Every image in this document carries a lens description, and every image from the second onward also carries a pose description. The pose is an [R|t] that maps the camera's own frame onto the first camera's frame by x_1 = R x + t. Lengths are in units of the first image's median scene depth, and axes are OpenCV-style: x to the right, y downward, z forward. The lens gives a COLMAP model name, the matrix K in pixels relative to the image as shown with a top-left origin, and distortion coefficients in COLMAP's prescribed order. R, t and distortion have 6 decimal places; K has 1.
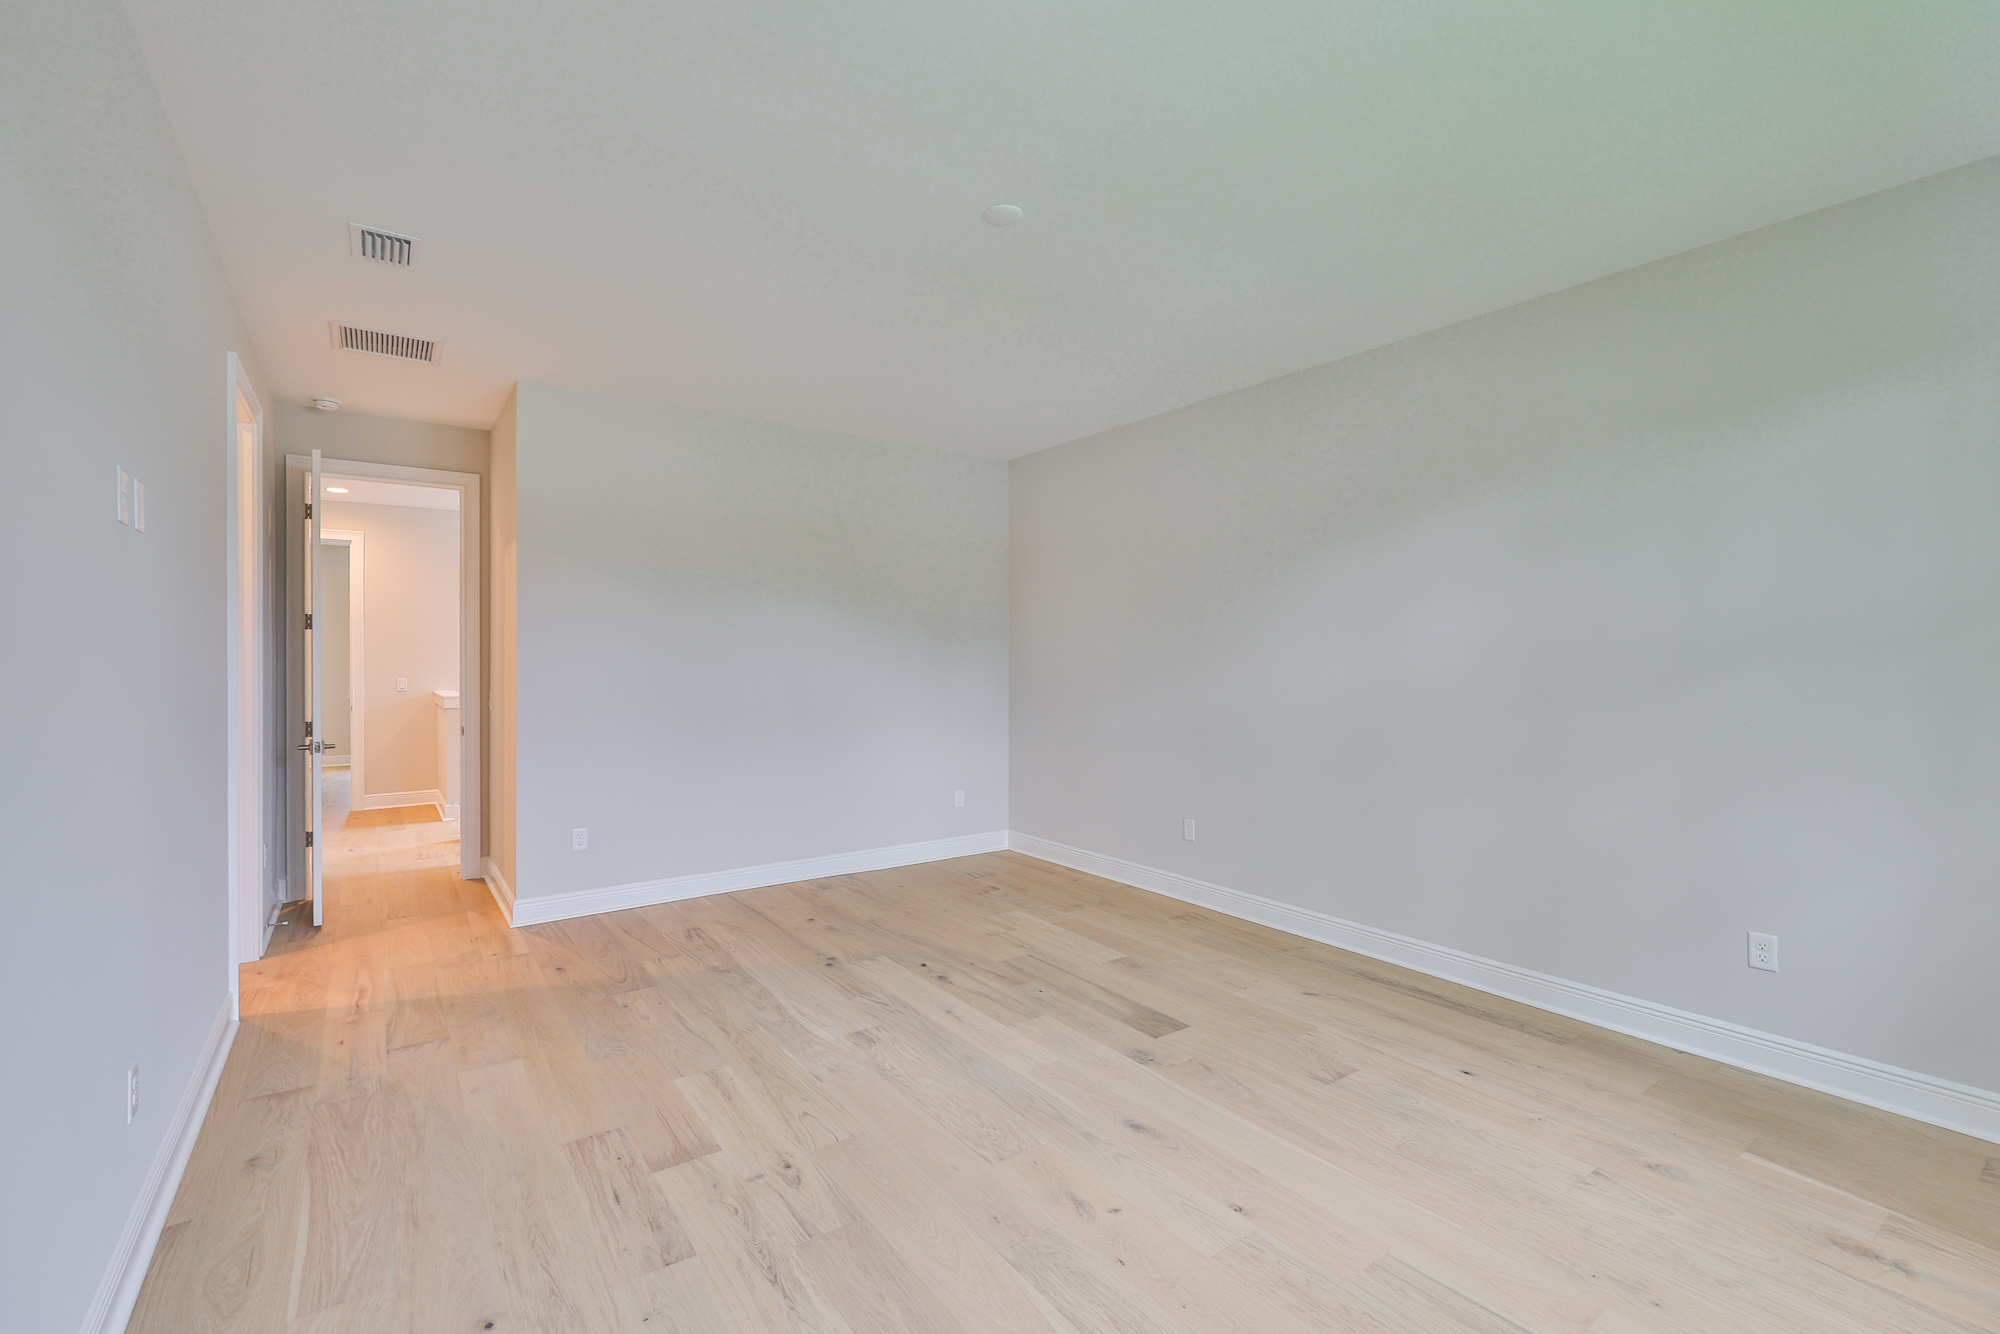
lens RADIAL K [[852.3, 0, 999.1], [0, 852.3, 664.4], [0, 0, 1]] dist [-0.000327, 0.000416]
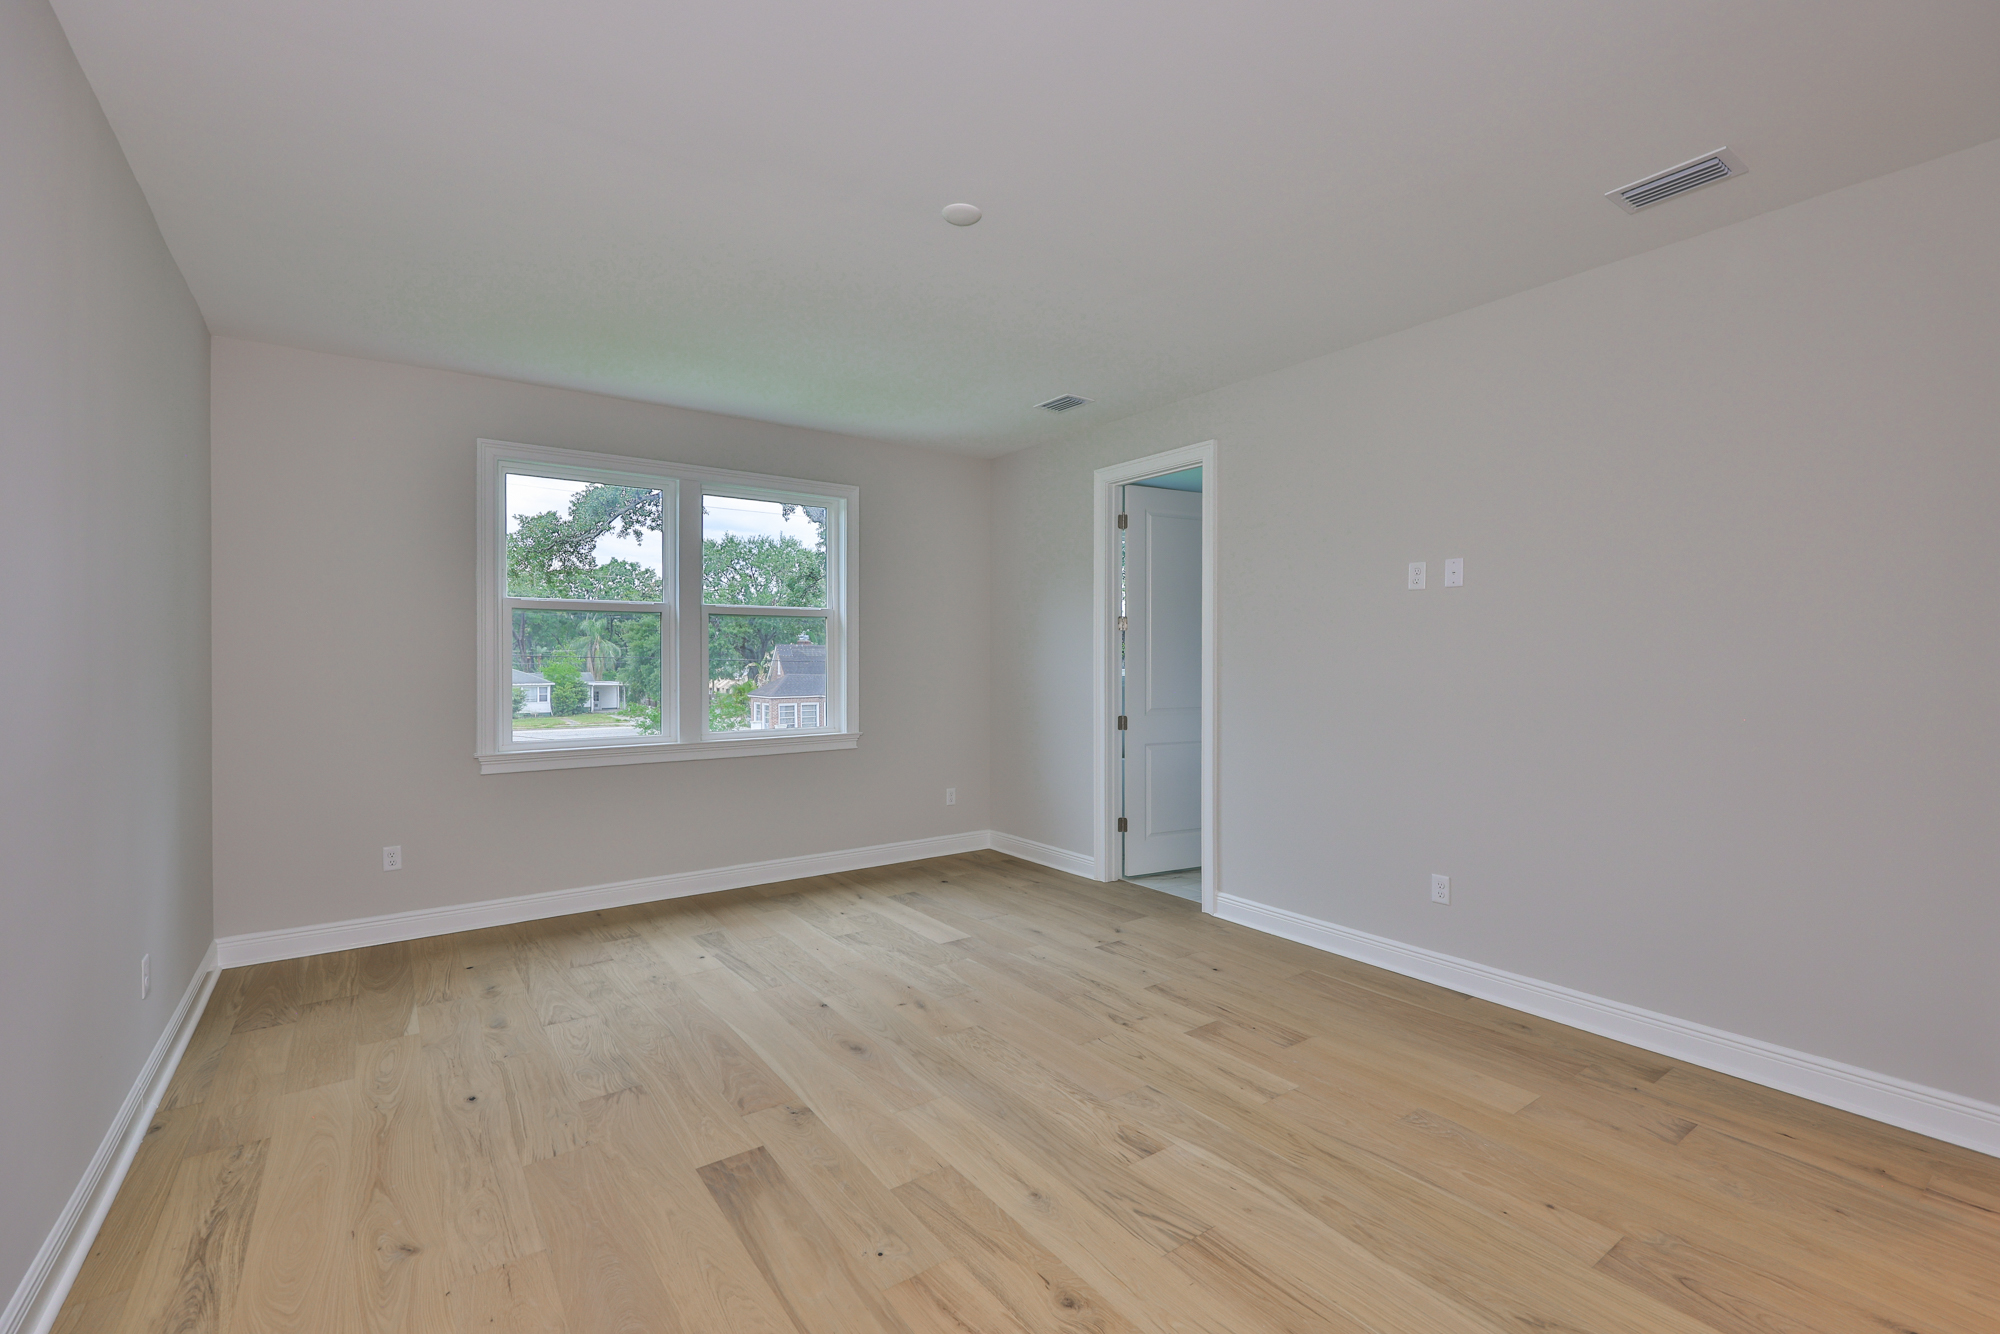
lens RADIAL K [[852.3, 0, 999.1], [0, 852.3, 664.4], [0, 0, 1]] dist [-0.000327, 0.000416]
pose [[-0.999988, 0.004287, 0.002152, -0.036165], [0.004312, 0.999923, 0.011671, -0.009712], [-0.002102, 0.011680, -0.999930, 1.757182]]
